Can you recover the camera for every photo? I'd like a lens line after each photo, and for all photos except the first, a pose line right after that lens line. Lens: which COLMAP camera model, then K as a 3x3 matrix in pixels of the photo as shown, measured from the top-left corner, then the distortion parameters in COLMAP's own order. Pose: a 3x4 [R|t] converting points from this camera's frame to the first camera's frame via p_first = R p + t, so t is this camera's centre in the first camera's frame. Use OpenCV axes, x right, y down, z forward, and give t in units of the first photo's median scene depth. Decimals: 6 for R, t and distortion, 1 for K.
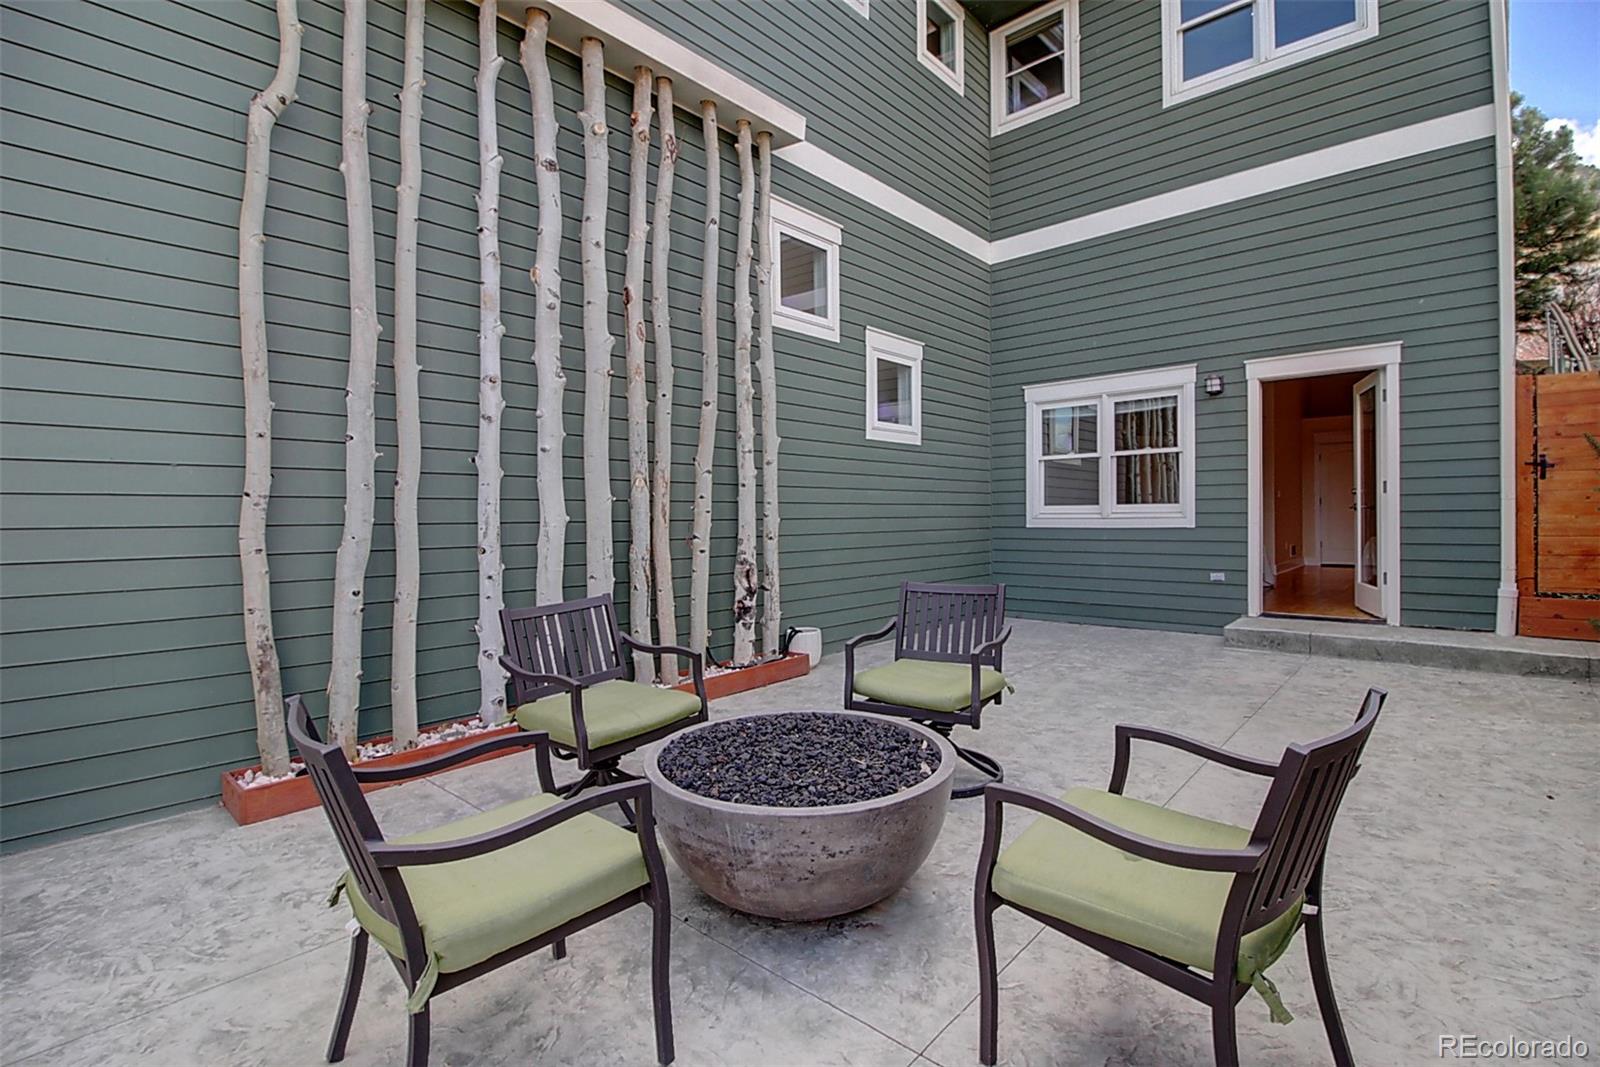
lens RADIAL K [[743.0, 0, 805.1], [0, 743.0, 526.6], [0, 0, 1]] dist [-0.005261, -0.000982]
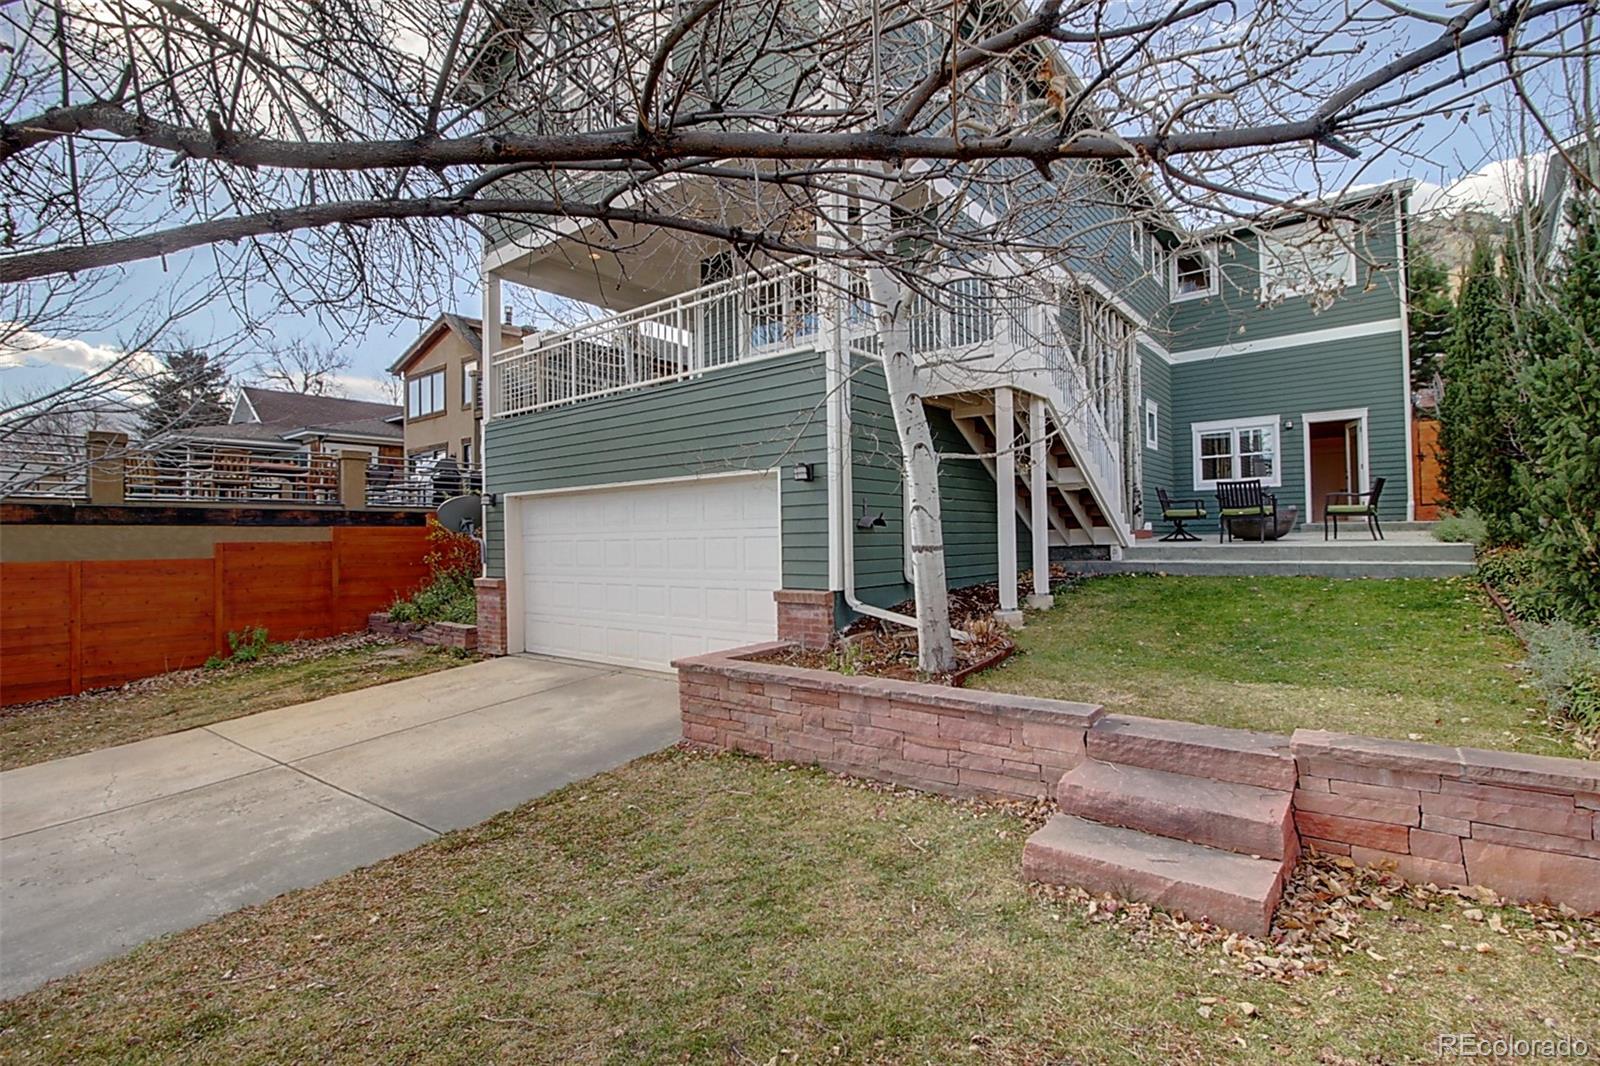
lens RADIAL K [[743.0, 0, 795.3], [0, 743.0, 531.0], [0, 0, 1]] dist [-0.005261, -0.000982]
pose [[0.997032, -0.011469, 0.076126, -1.160659], [0.012774, 0.999779, -0.016668, 0.160078], [-0.075918, 0.017591, 0.996959, -1.179608]]
